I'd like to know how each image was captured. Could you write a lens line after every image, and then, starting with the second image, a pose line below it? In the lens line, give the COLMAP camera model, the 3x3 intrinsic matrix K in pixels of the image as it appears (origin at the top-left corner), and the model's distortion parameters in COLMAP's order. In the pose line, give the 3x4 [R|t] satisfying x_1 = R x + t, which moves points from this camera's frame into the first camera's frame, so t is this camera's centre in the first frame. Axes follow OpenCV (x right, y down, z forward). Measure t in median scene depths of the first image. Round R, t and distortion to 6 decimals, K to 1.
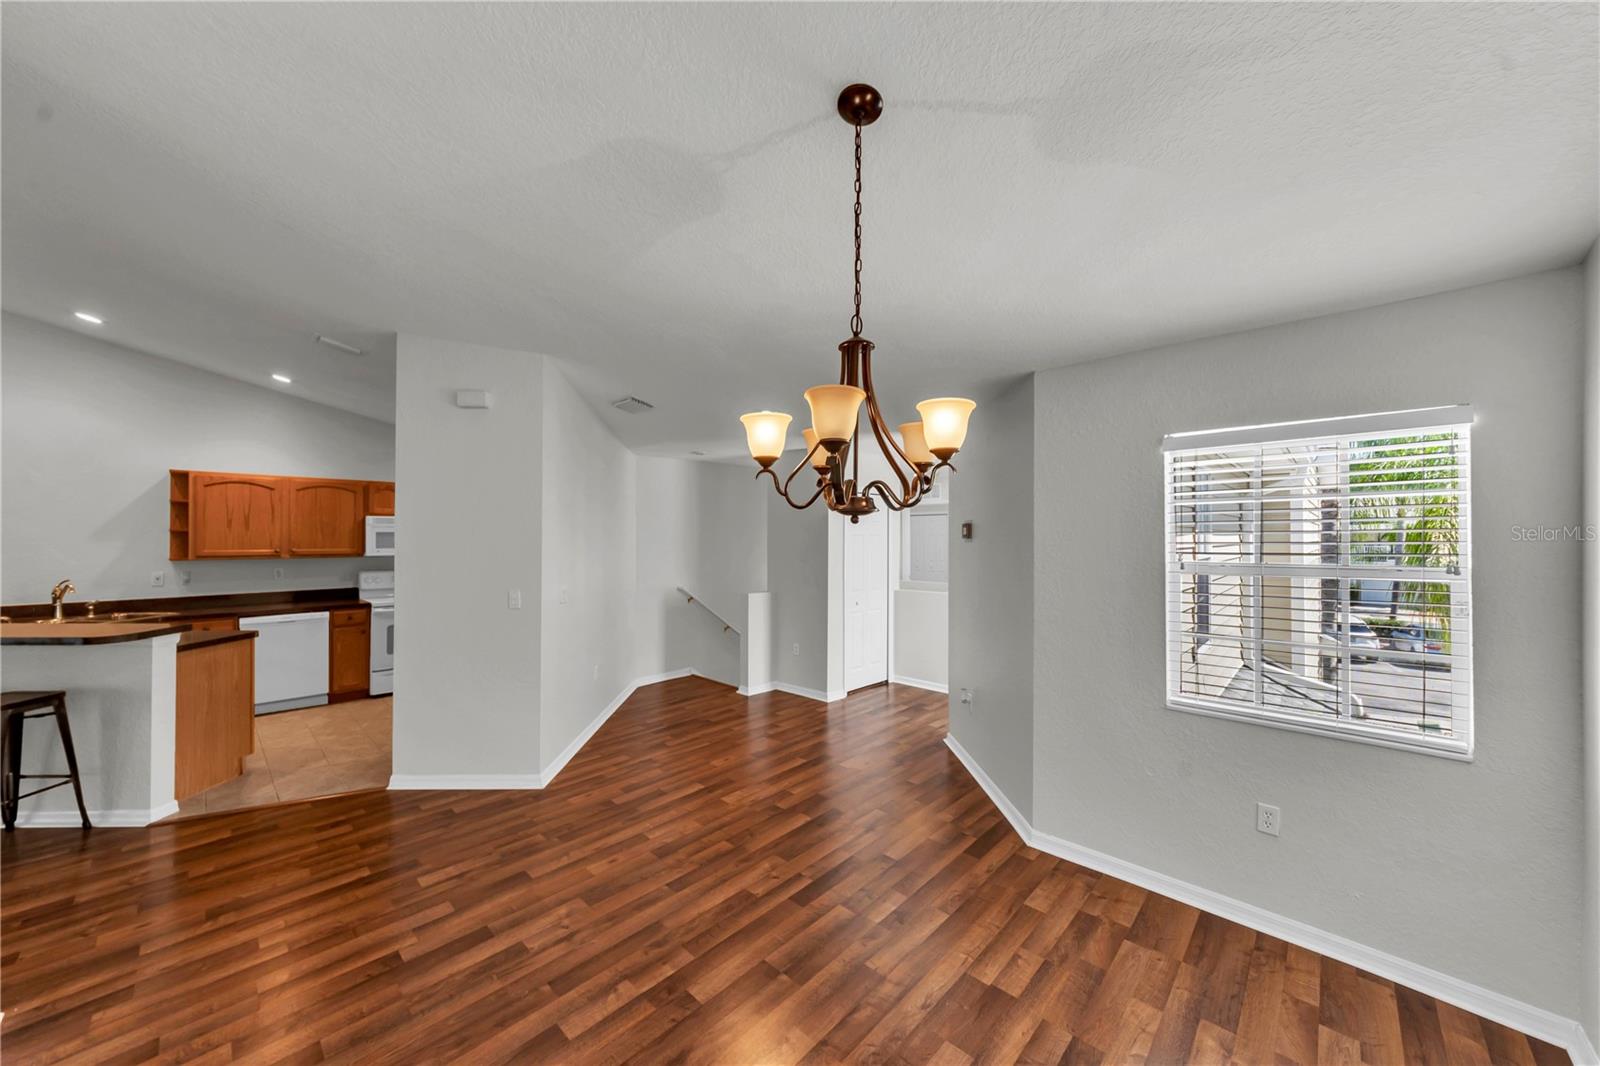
lens RADIAL K [[590.4, 0, 803.0], [0, 590.4, 535.1], [0, 0, 1]] dist [-0.000146, 0.000087]
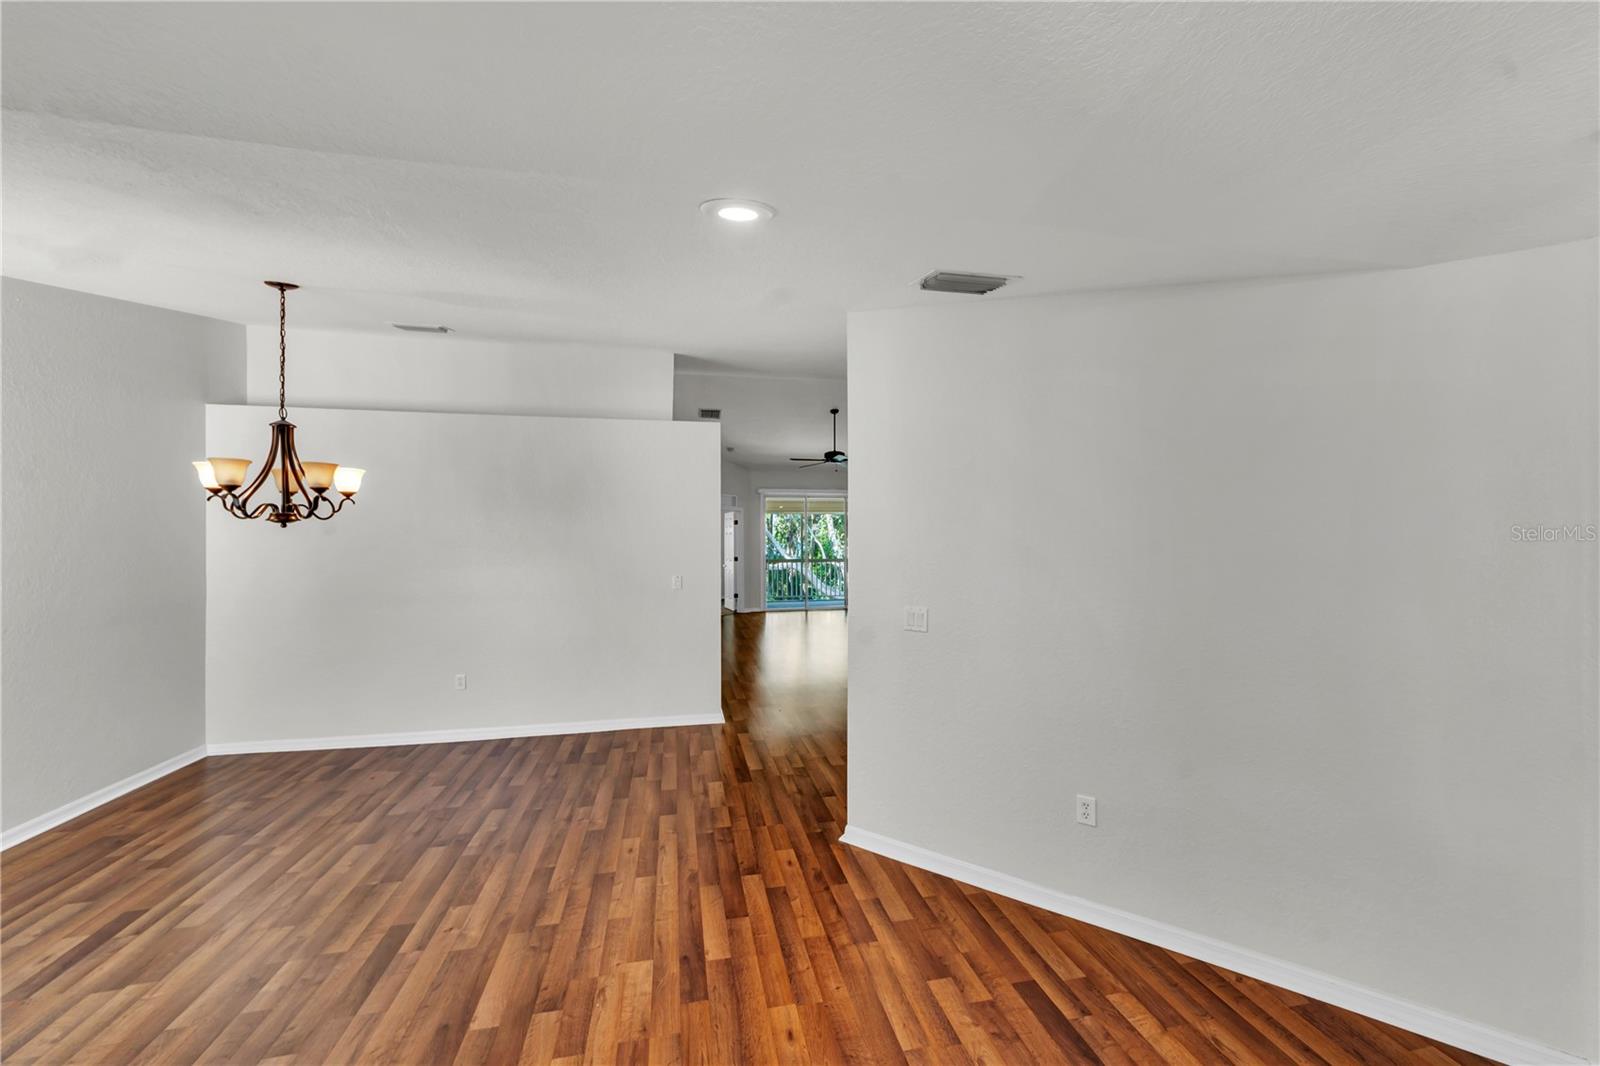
lens RADIAL K [[590.4, 0, 803.0], [0, 590.4, 535.1], [0, 0, 1]] dist [-0.000146, 0.000087]
pose [[-0.591086, 0.002029, -0.806606, 0.329170], [-0.003167, 0.999983, 0.004836, -0.004094], [0.806602, 0.005413, -0.591070, 1.846407]]
